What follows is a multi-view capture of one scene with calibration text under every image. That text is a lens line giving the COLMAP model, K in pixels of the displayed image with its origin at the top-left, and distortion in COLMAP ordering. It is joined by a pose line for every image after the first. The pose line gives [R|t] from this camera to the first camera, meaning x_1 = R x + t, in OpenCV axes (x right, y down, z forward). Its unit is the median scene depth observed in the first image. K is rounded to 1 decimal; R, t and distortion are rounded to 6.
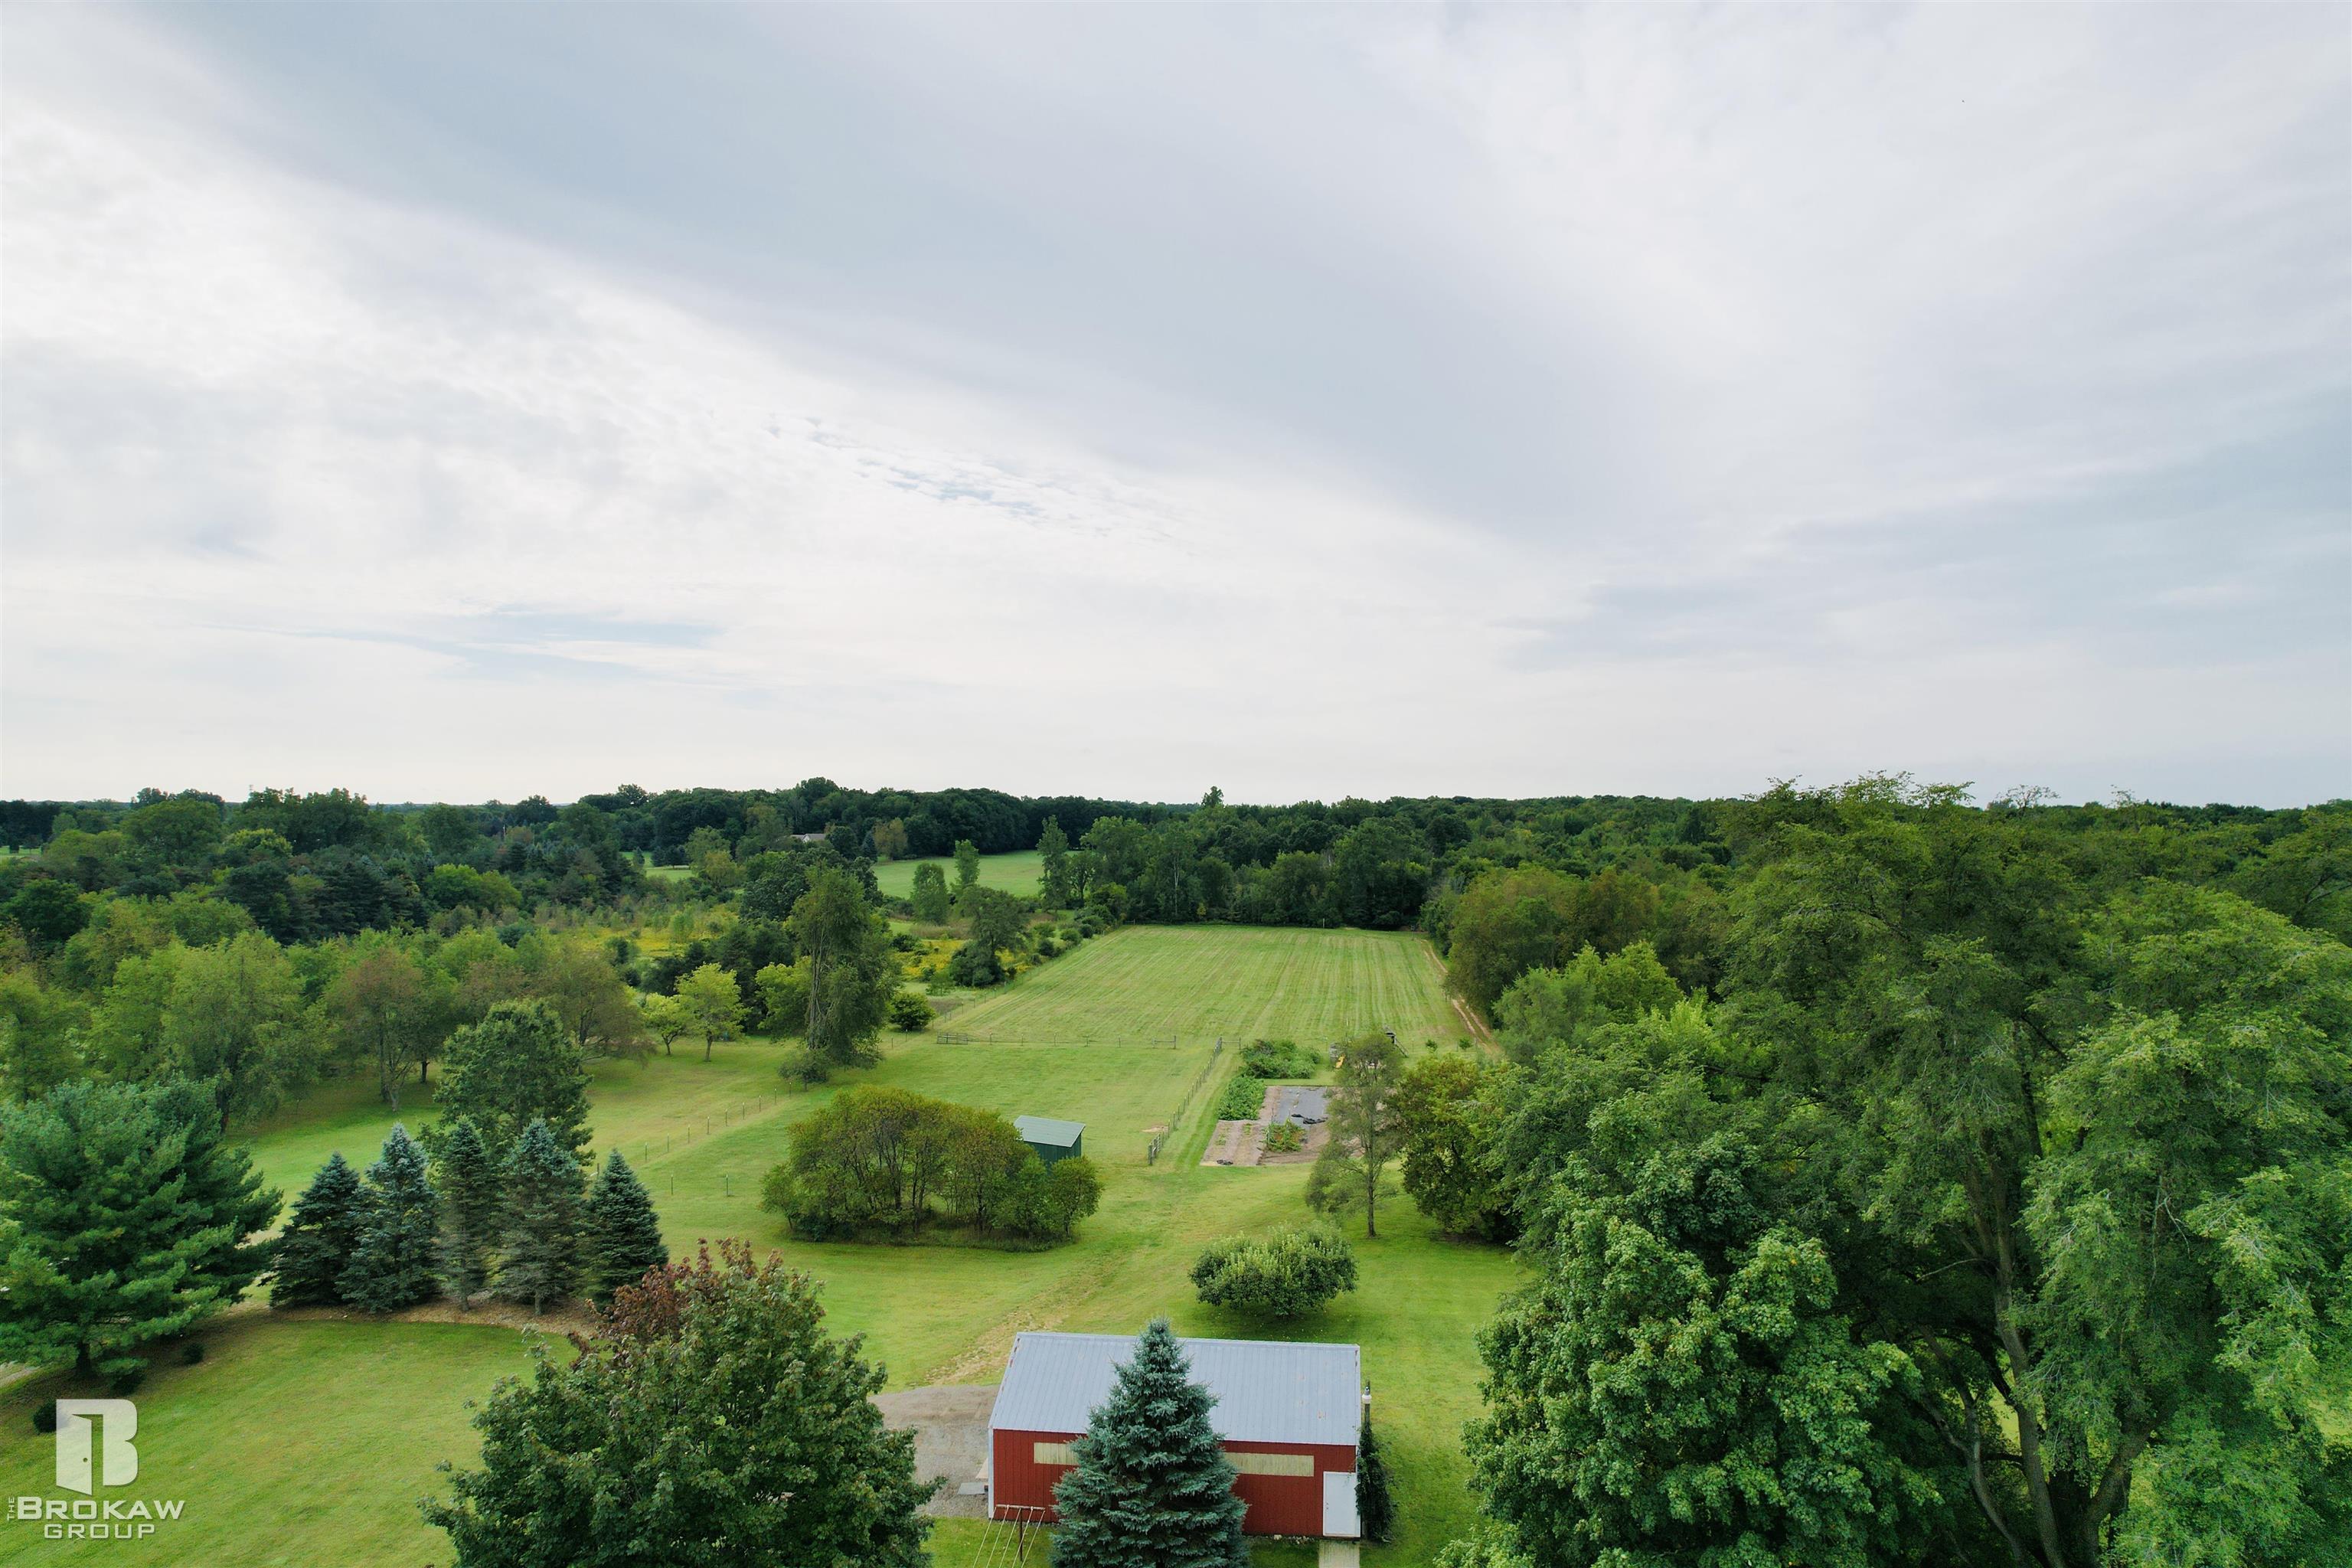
lens RADIAL K [[1467.7, 0, 1183.7], [0, 1467.7, 785.3], [0, 0, 1]] dist [-0.058208, 0.031917]
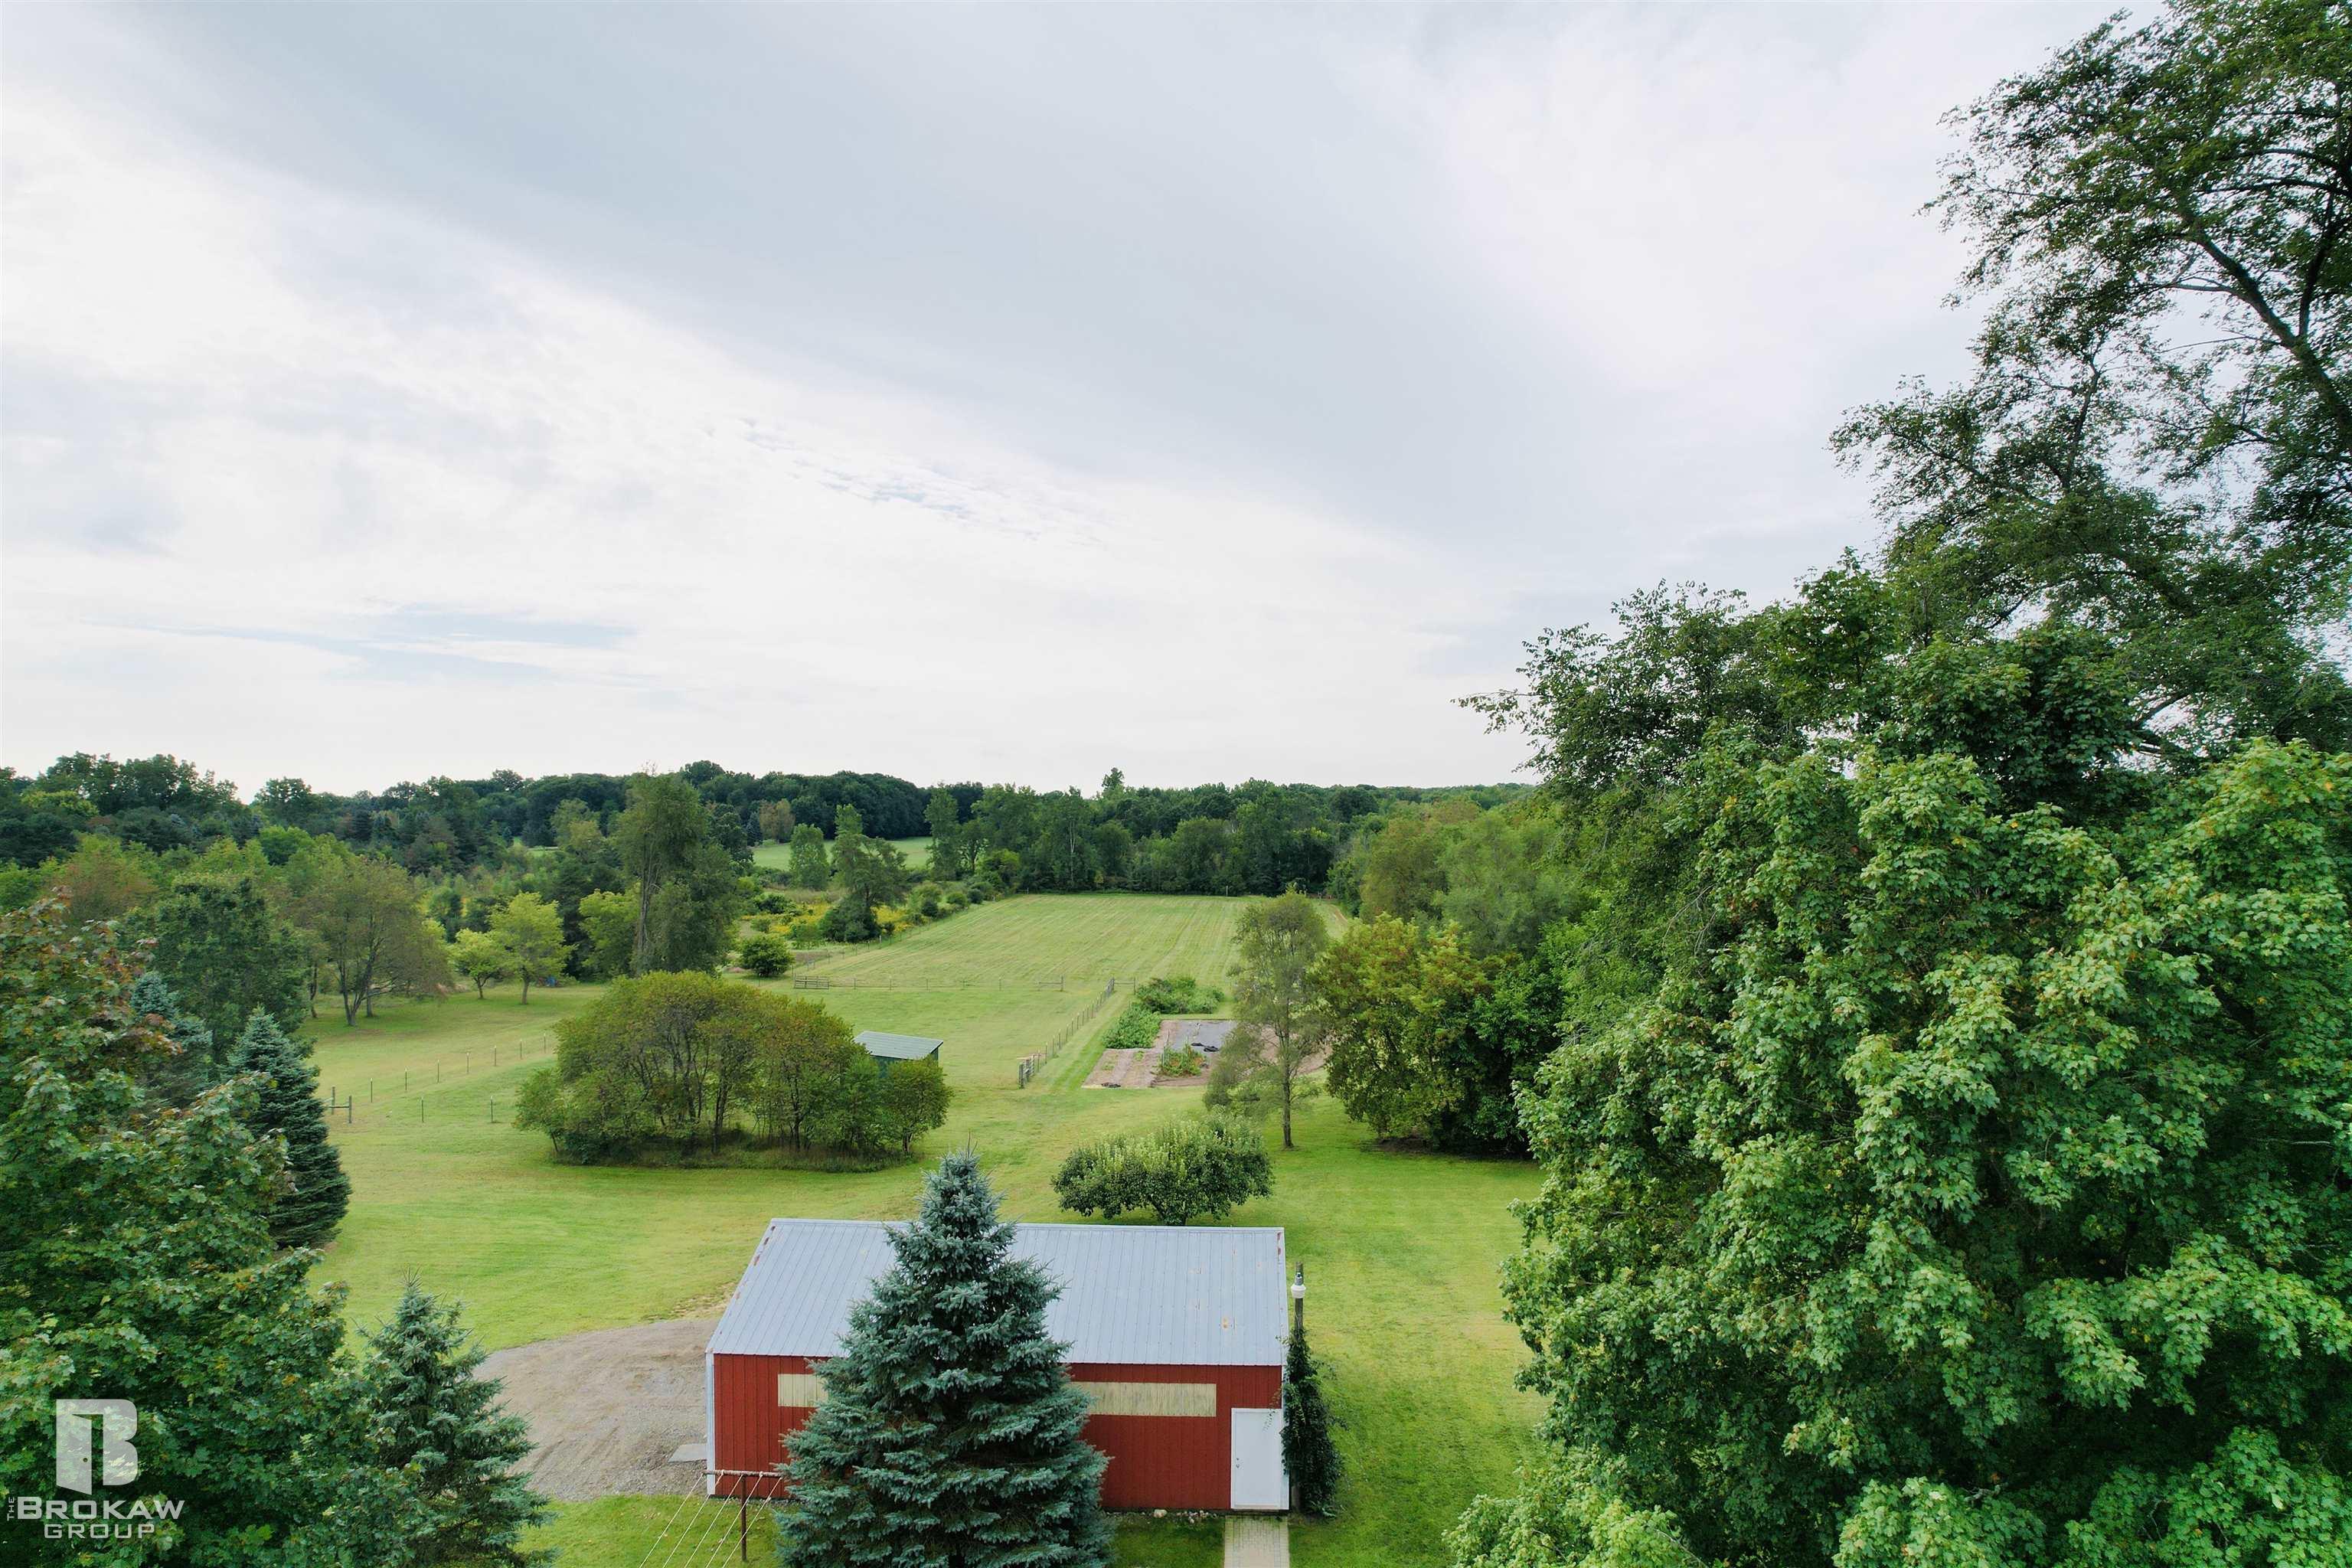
lens RADIAL K [[1466.8, 0, 1176.0], [0, 1466.8, 784.0], [0, 0, 1]] dist [-0.065152, 0.057473]
pose [[0.998158, 0.000290, 0.060666, 0.017342], [-0.000081, 0.999994, -0.003443, 0.104558], [-0.060667, 0.003431, 0.998152, 0.188747]]
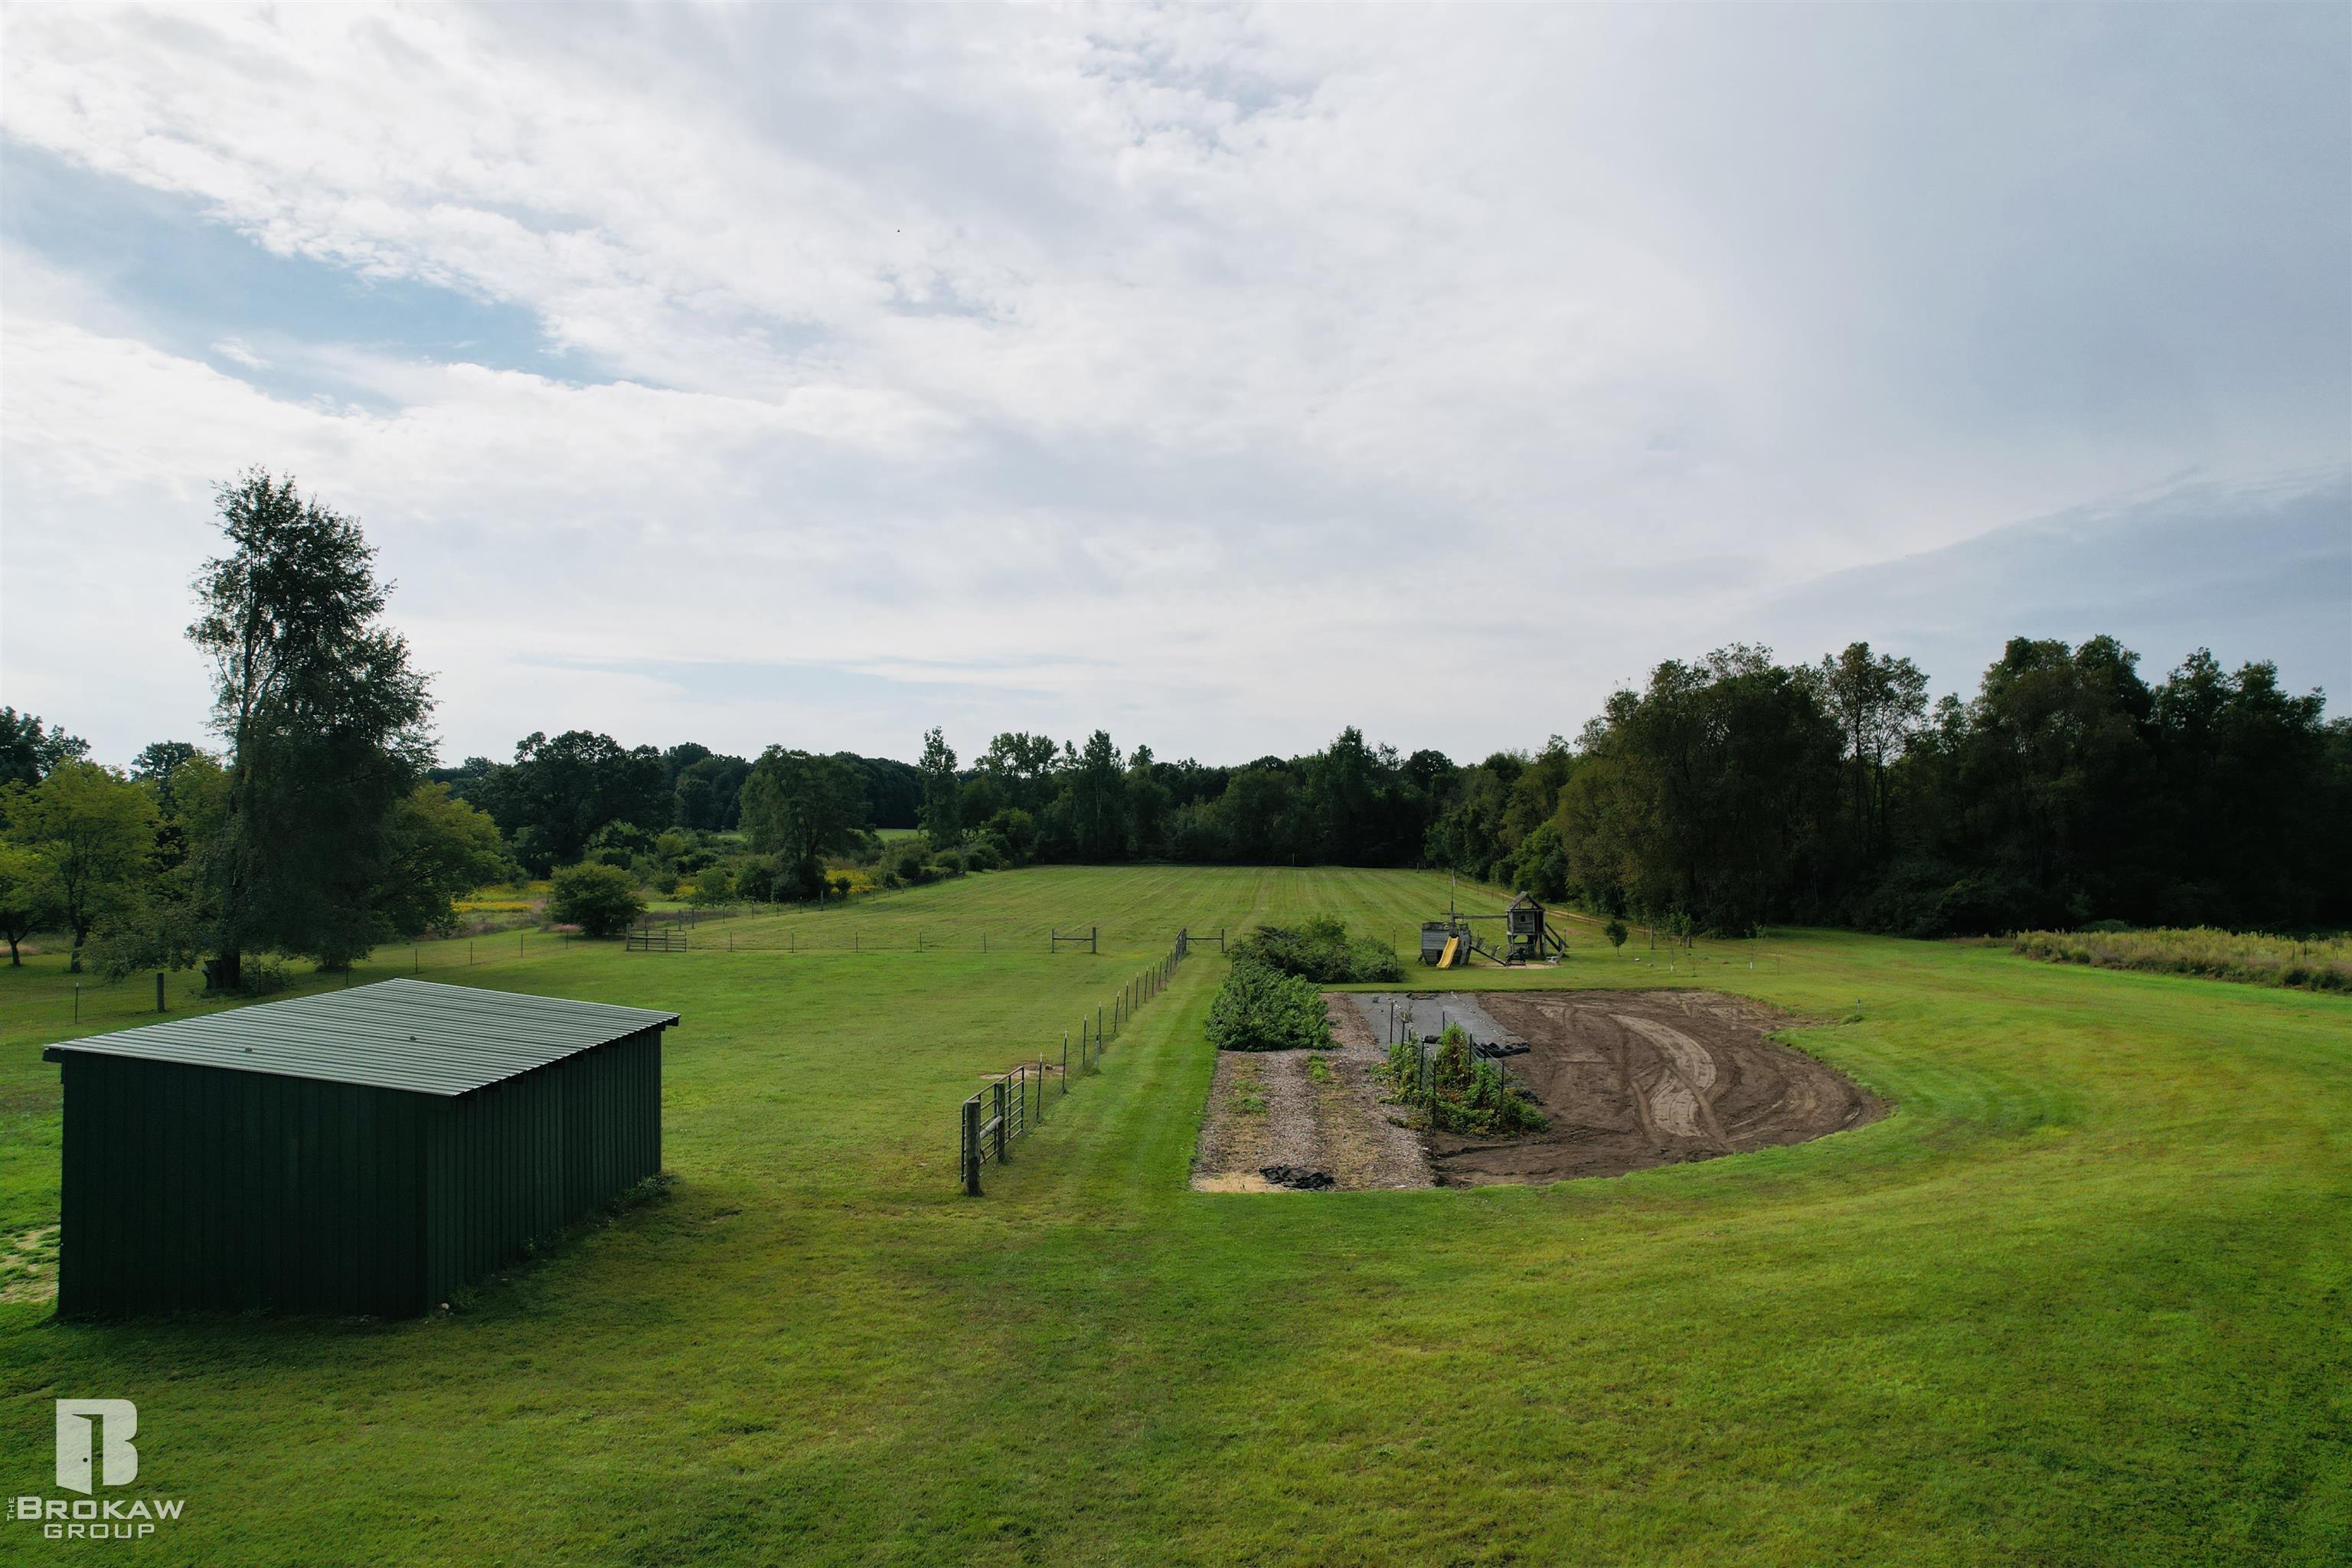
lens RADIAL K [[1466.8, 0, 1176.0], [0, 1466.8, 784.0], [0, 0, 1]] dist [-0.065152, 0.057473]
pose [[0.998900, -0.003868, 0.046740, -0.002132], [0.004393, 0.999928, -0.011130, 0.235981], [-0.046694, 0.011323, 0.998845, 0.916439]]
